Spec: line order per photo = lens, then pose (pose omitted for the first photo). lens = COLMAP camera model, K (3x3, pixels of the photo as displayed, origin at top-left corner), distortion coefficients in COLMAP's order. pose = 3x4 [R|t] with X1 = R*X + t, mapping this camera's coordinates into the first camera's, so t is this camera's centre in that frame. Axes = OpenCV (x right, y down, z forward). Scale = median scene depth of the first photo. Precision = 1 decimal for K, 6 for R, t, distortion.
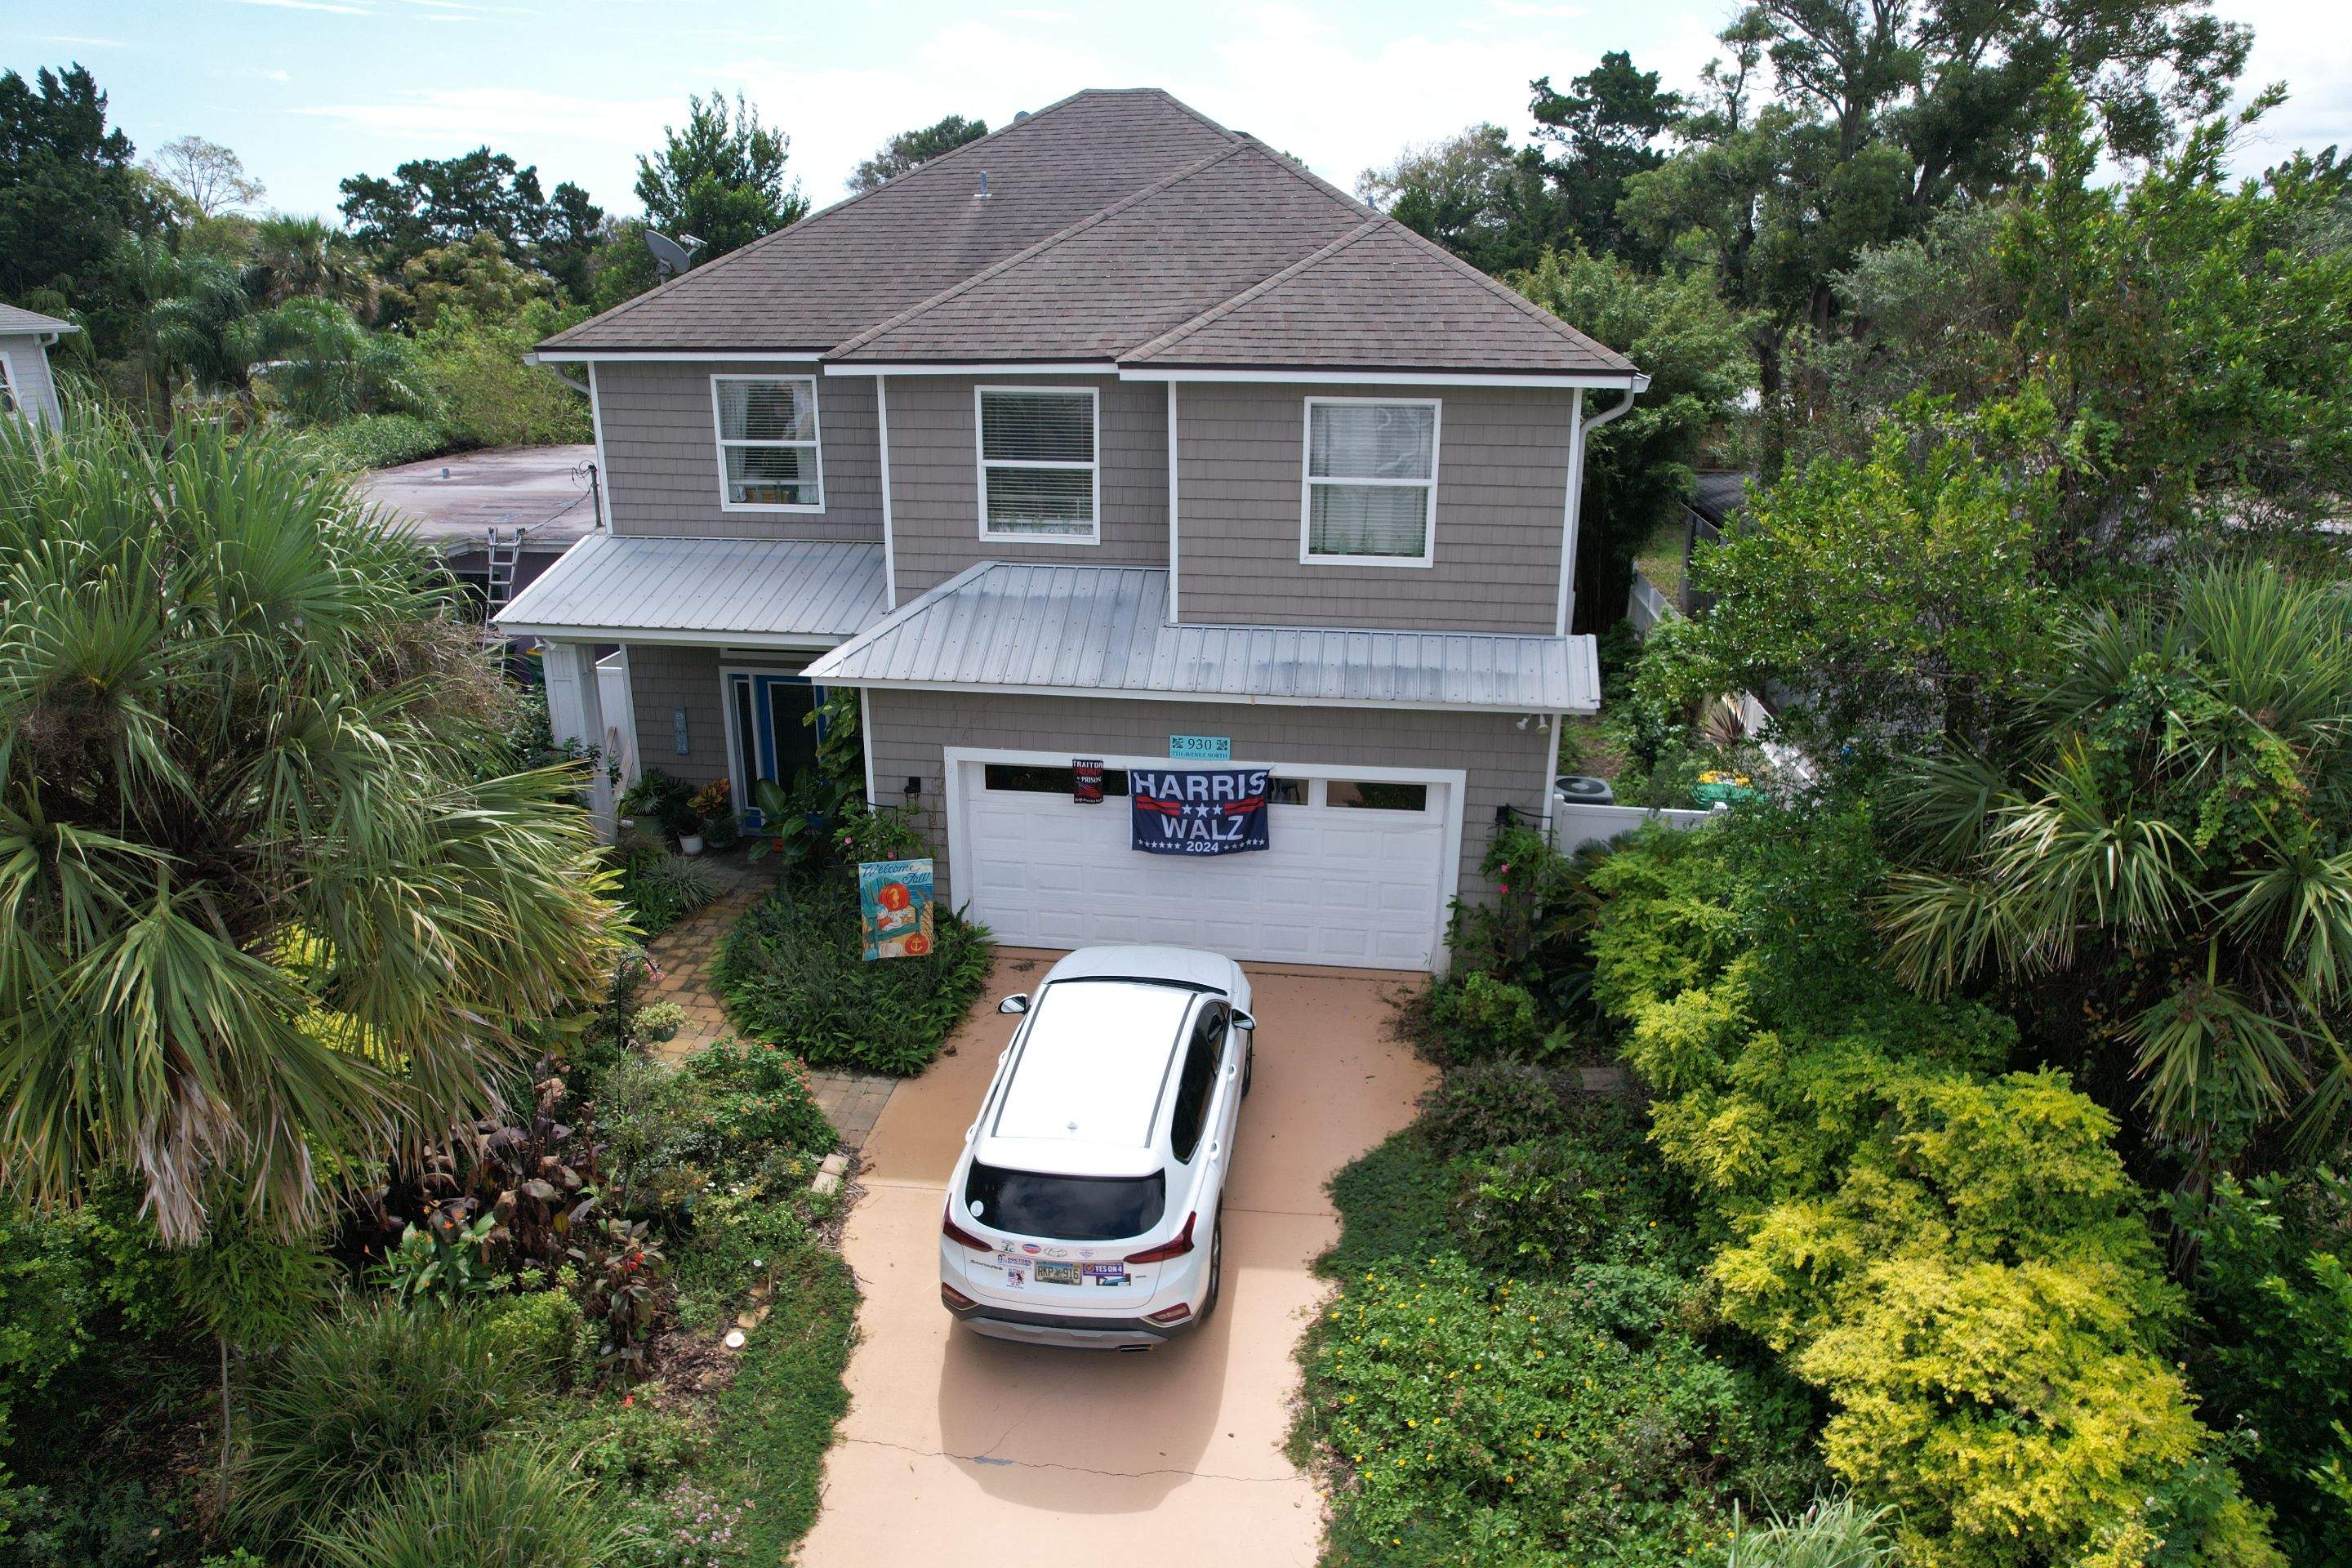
lens RADIAL K [[1467.5, 0, 1161.0], [0, 1467.5, 761.7], [0, 0, 1]] dist [-0.013167, 0.007980]
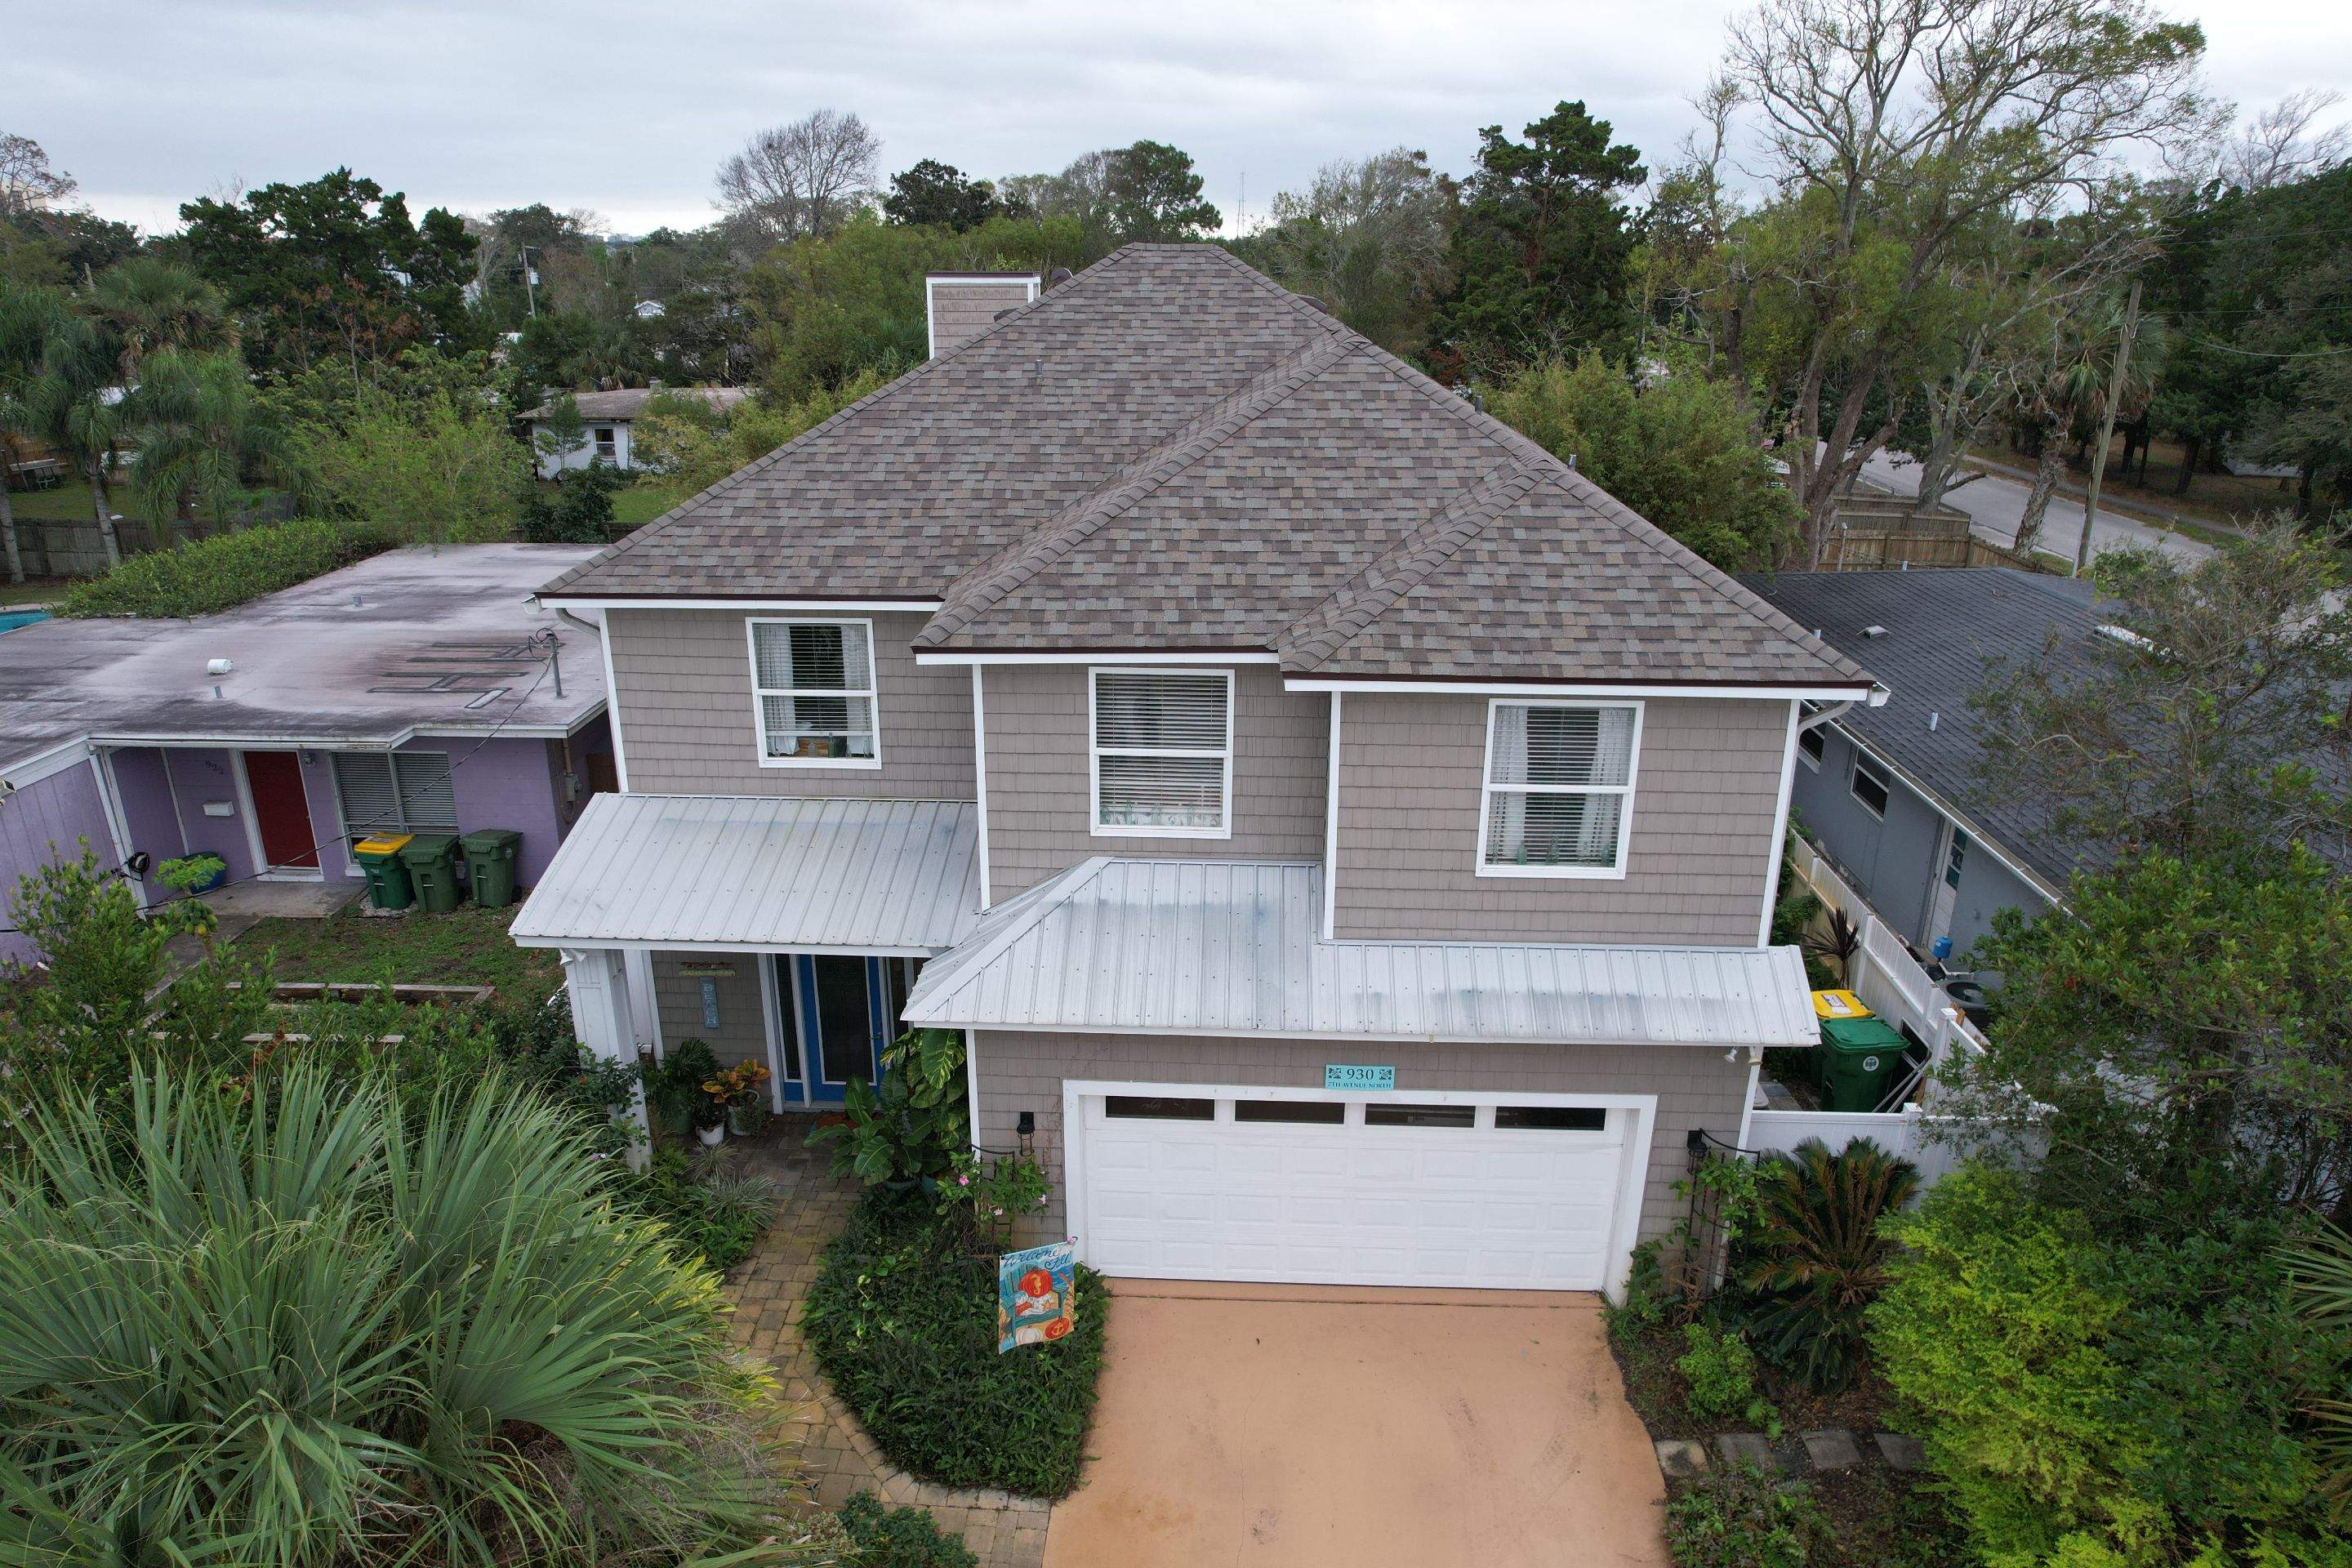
lens RADIAL K [[1467.5, 0, 1185.7], [0, 1467.5, 803.4], [0, 0, 1]] dist [-0.013167, 0.007980]
pose [[0.995606, -0.029808, 0.088774, -0.145844], [0.026732, 0.999007, 0.035636, -0.200997], [-0.089748, -0.033107, 0.995414, 0.130456]]
